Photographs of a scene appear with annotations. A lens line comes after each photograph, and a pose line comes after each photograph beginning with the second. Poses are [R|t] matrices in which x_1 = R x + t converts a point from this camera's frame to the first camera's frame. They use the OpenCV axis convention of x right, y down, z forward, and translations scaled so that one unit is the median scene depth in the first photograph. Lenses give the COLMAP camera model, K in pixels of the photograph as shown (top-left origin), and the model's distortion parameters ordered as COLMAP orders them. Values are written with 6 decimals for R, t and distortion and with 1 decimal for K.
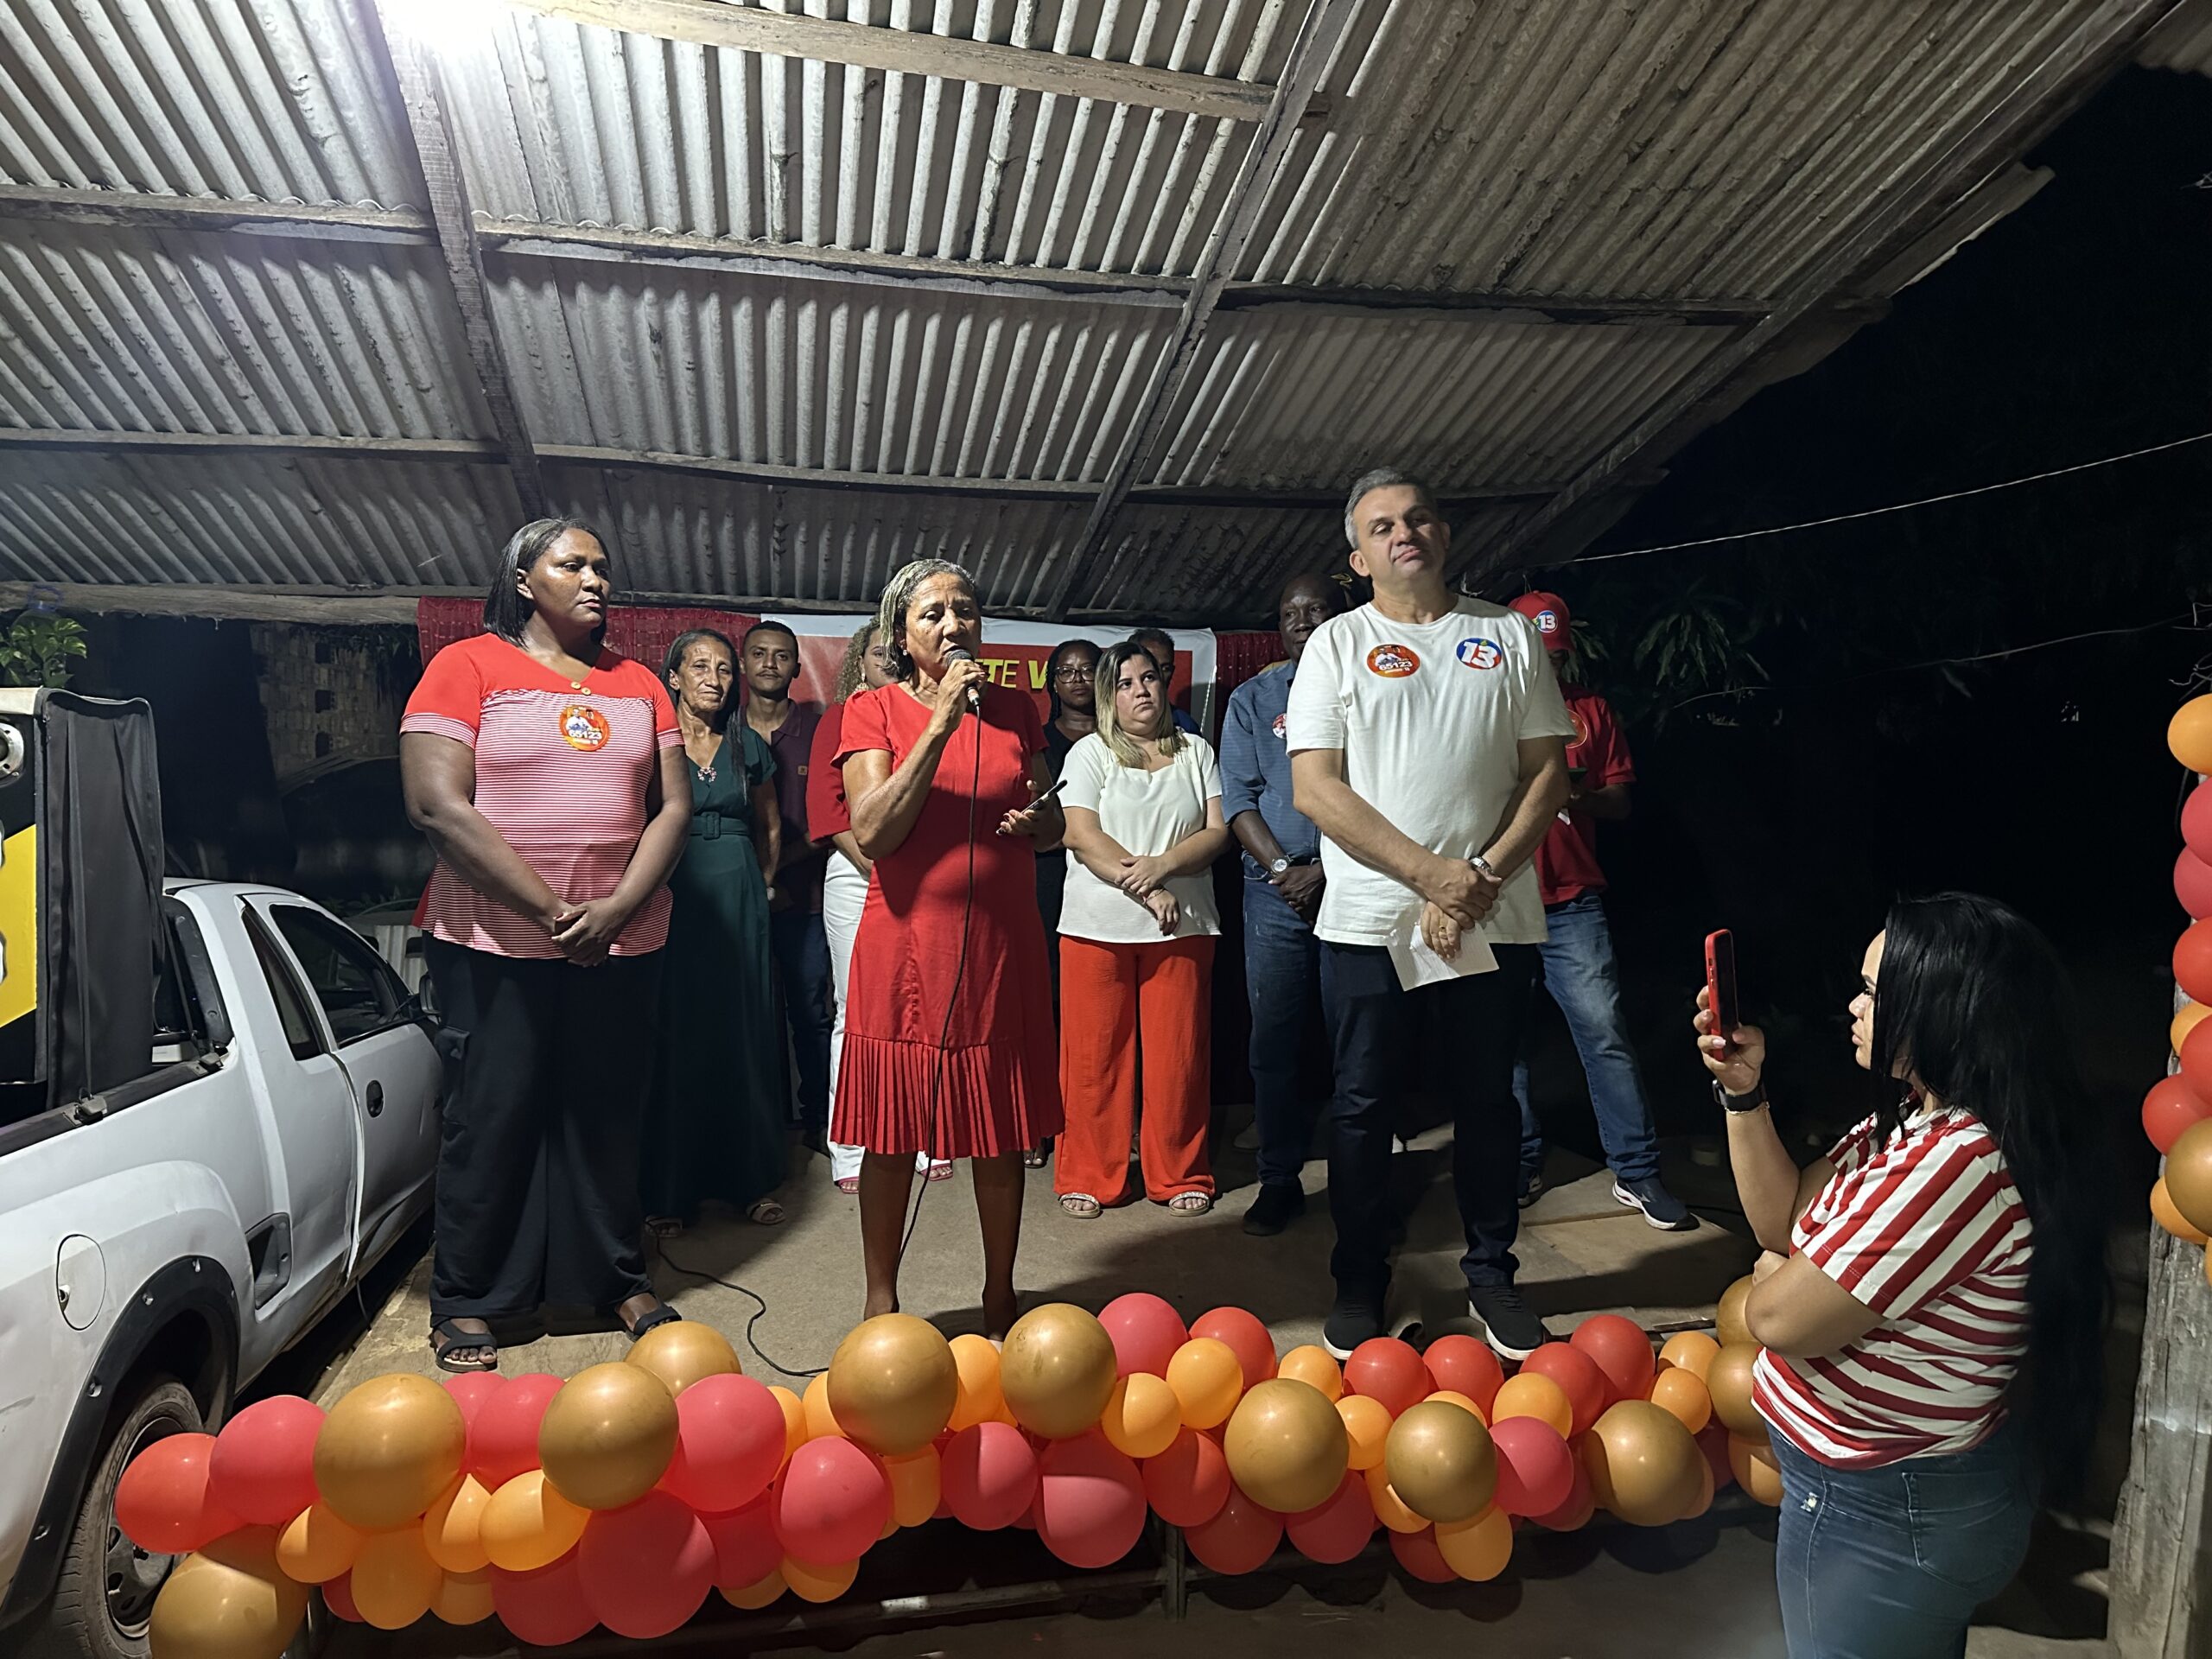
lens RADIAL K [[1519.3, 0, 1106.0], [0, 1519.3, 829.5], [0, 0, 1]] dist [0.169810, -0.330440]
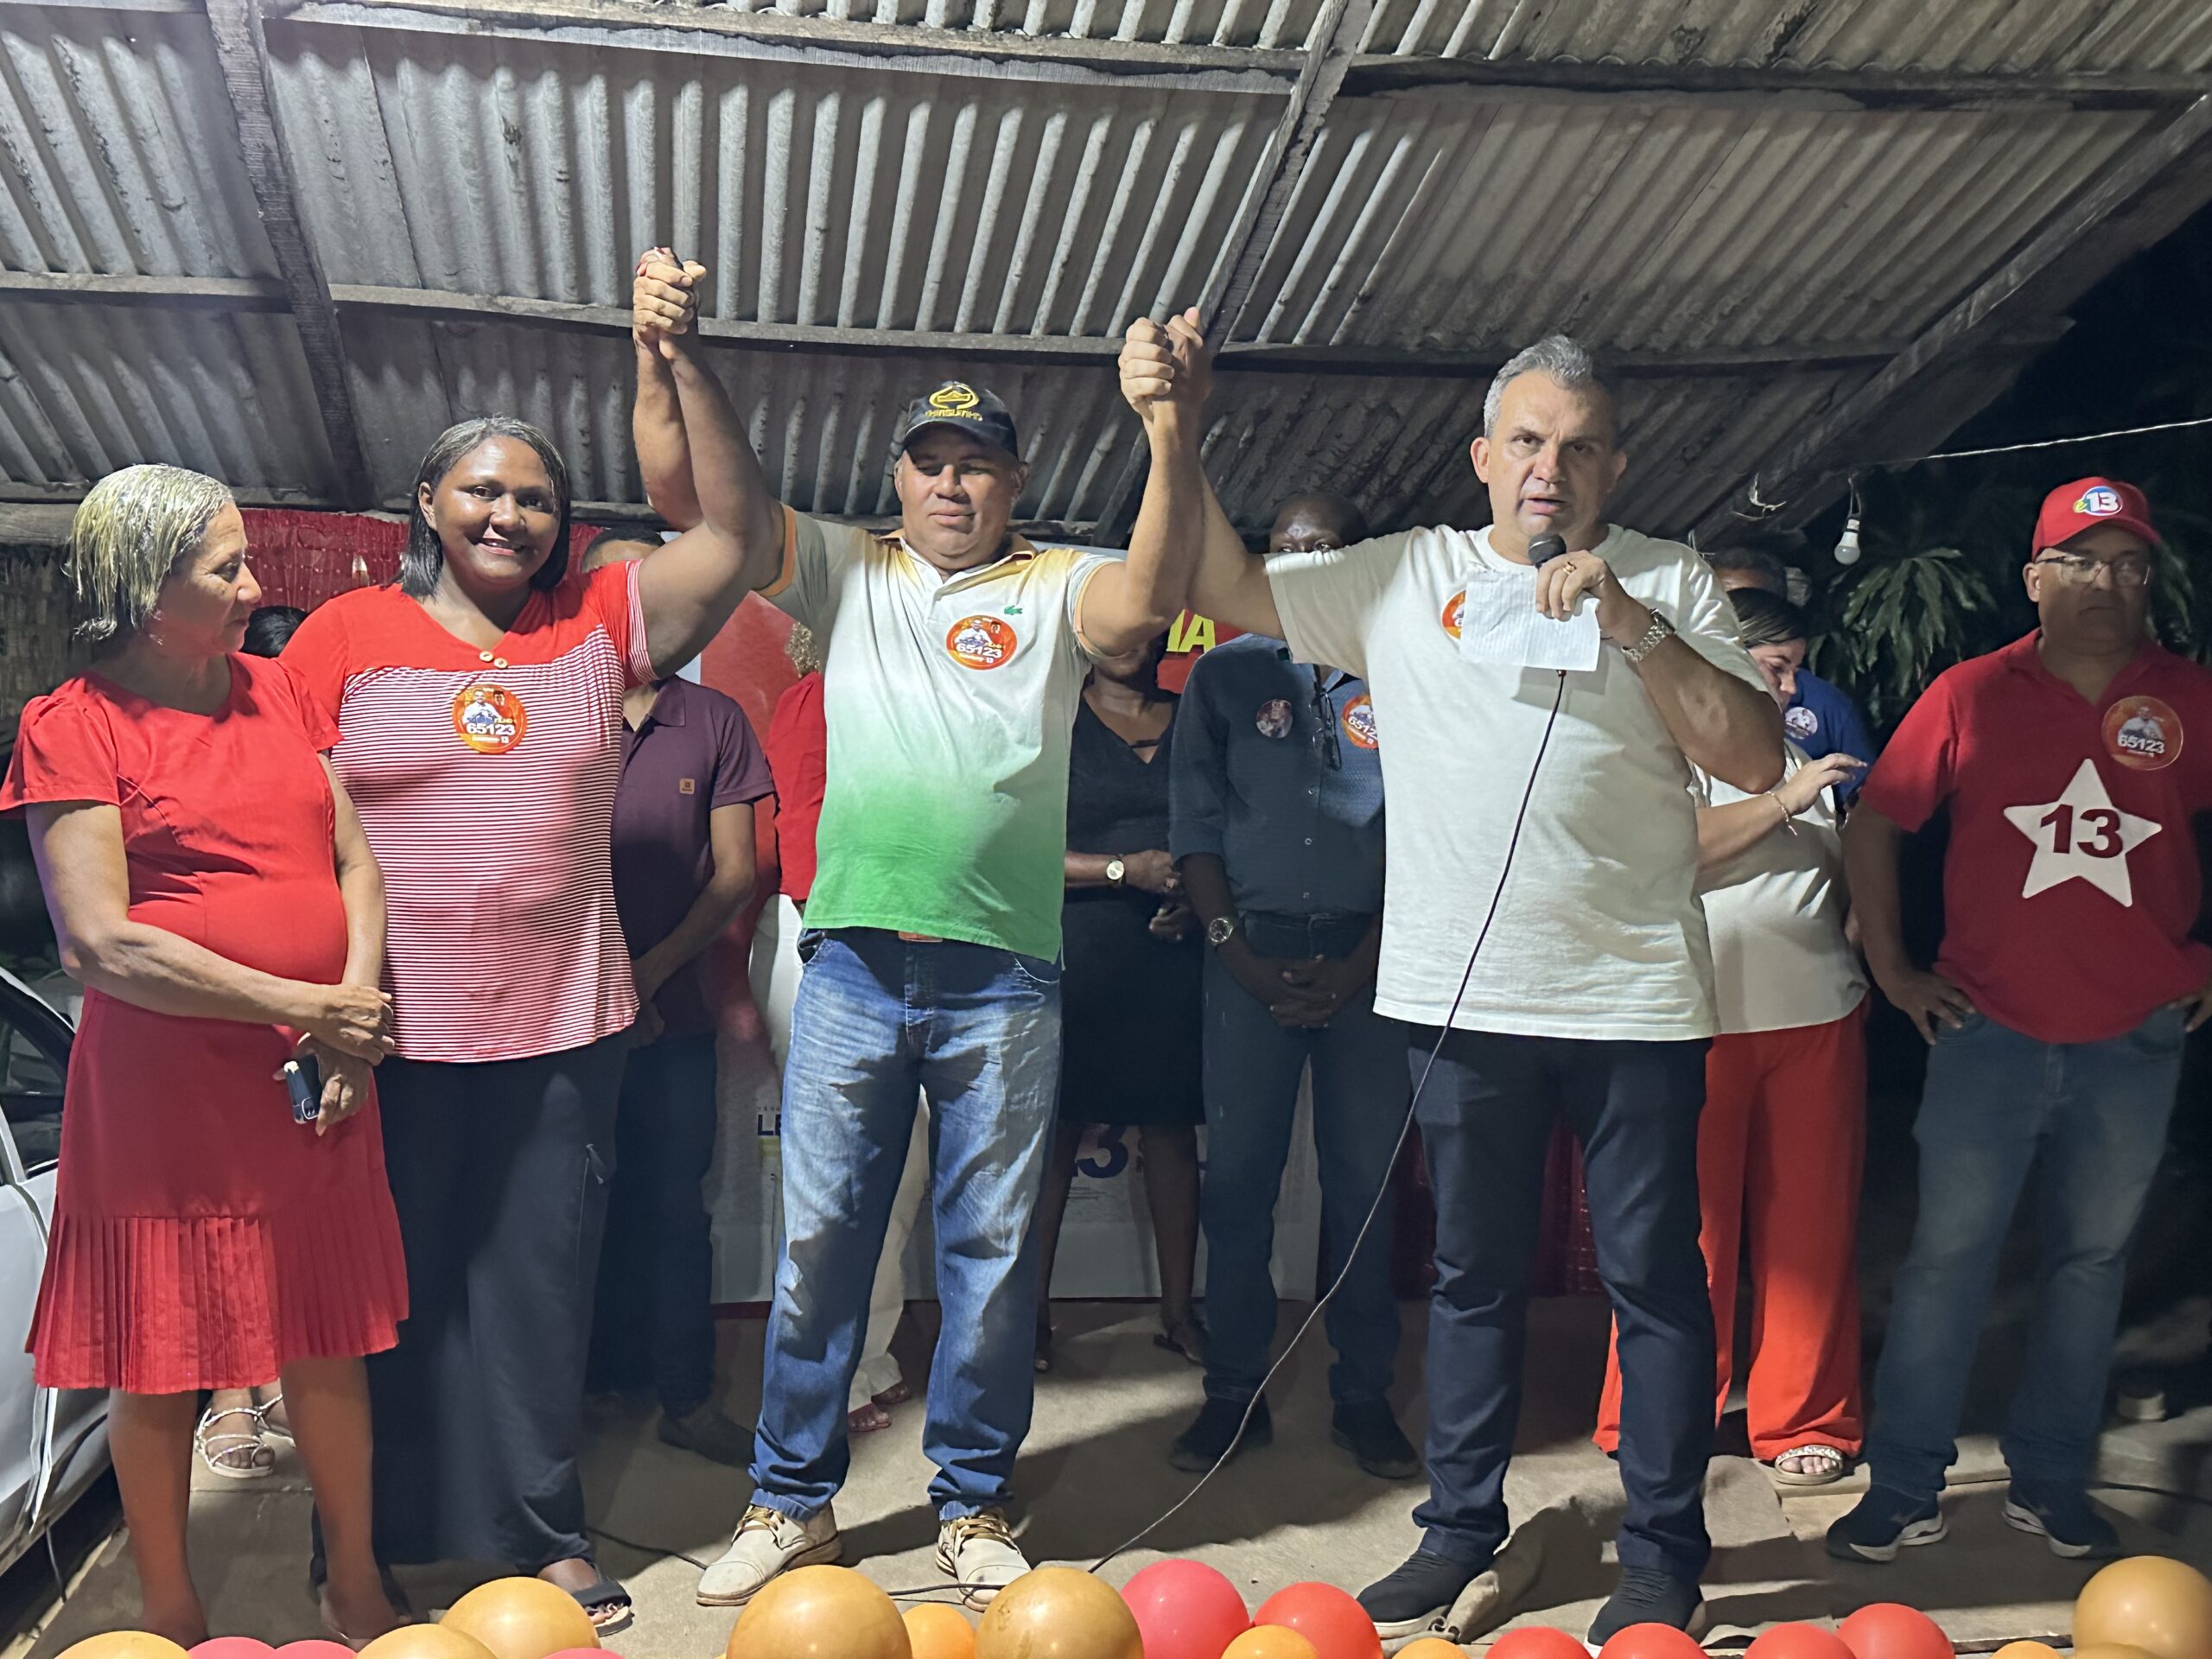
lens RADIAL K [[2527.7, 0, 1087.6], [0, 2527.7, 818.6], [0, 0, 1]] dist [0.209849, -0.469676]
pose [[0.998274, 0.015018, -0.056781, 0.027306], [-0.015843, 0.999775, -0.014111, -0.006817], [0.056556, 0.014987, 0.998287, -0.098976]]
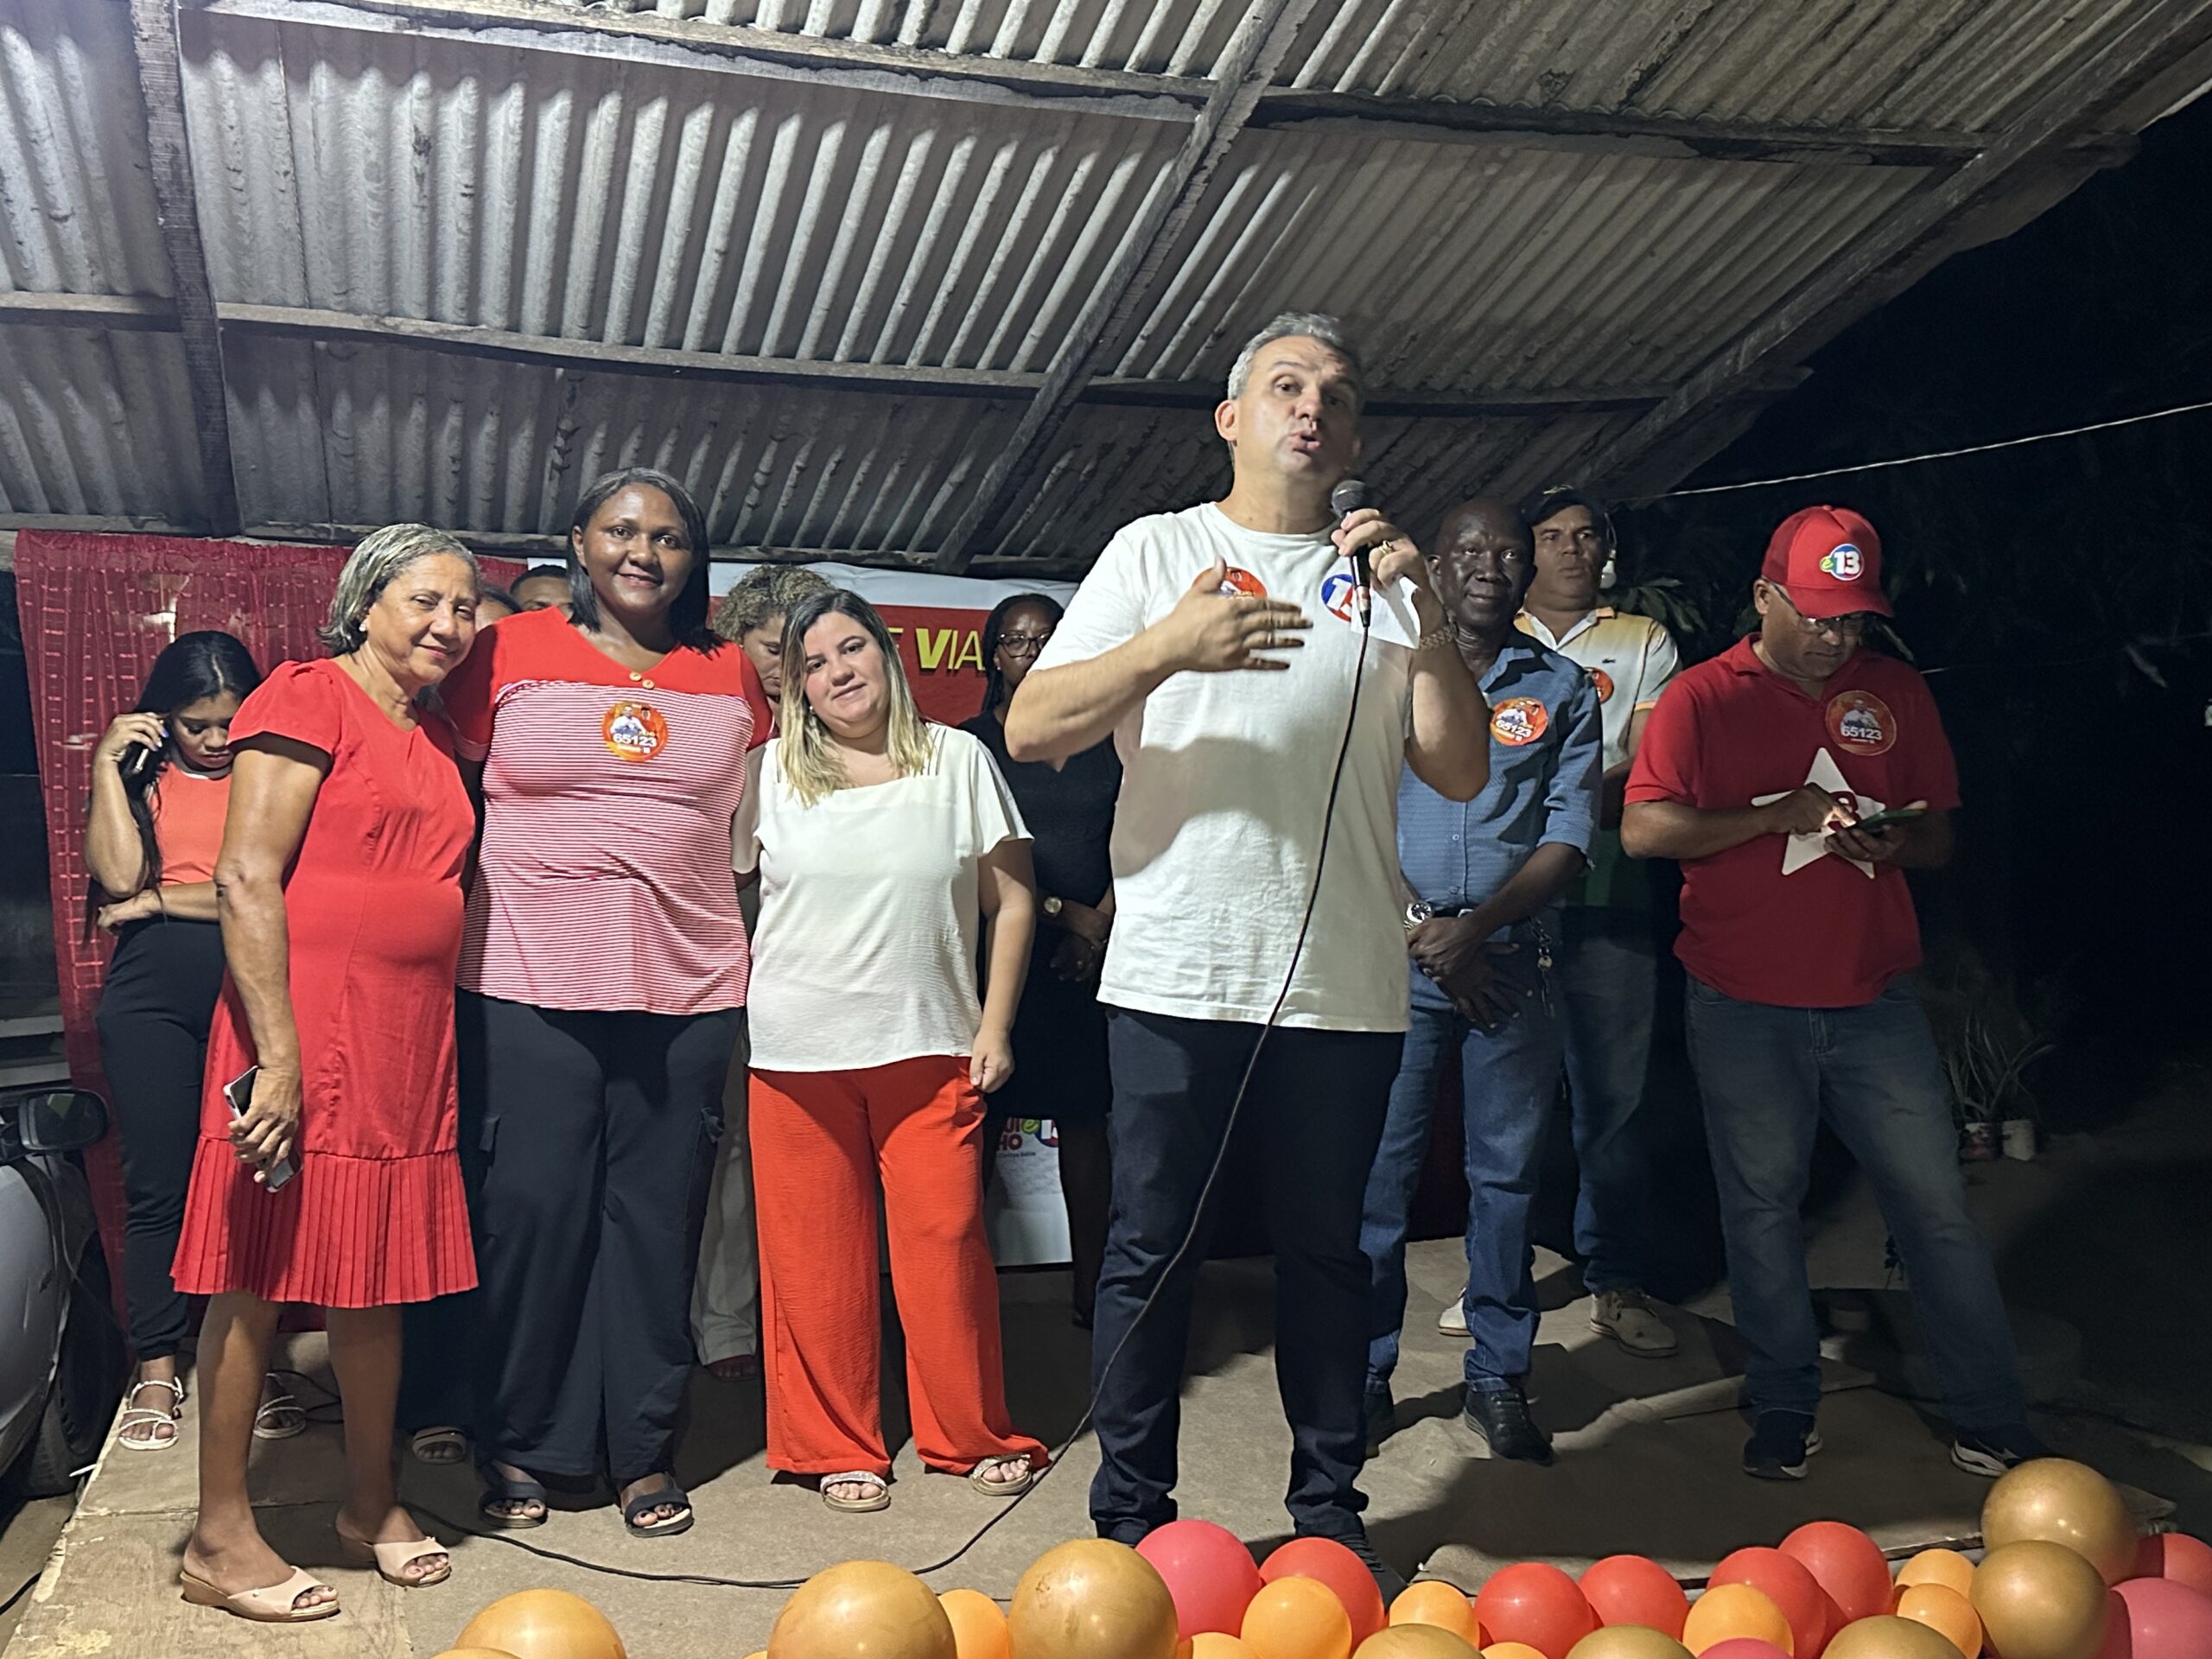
lens RADIAL K [[2150.4, 0, 1093.7], [0, 2150.4, 857.1], [0, 0, 1]] dist [0.192796, -0.415220]
pose [[0.995929, -0.005764, 0.089959, -0.080023], [0.006782, 0.999916, -0.011011, 0.006627], [-0.089888, 0.011577, 0.995885, 0.014904]]
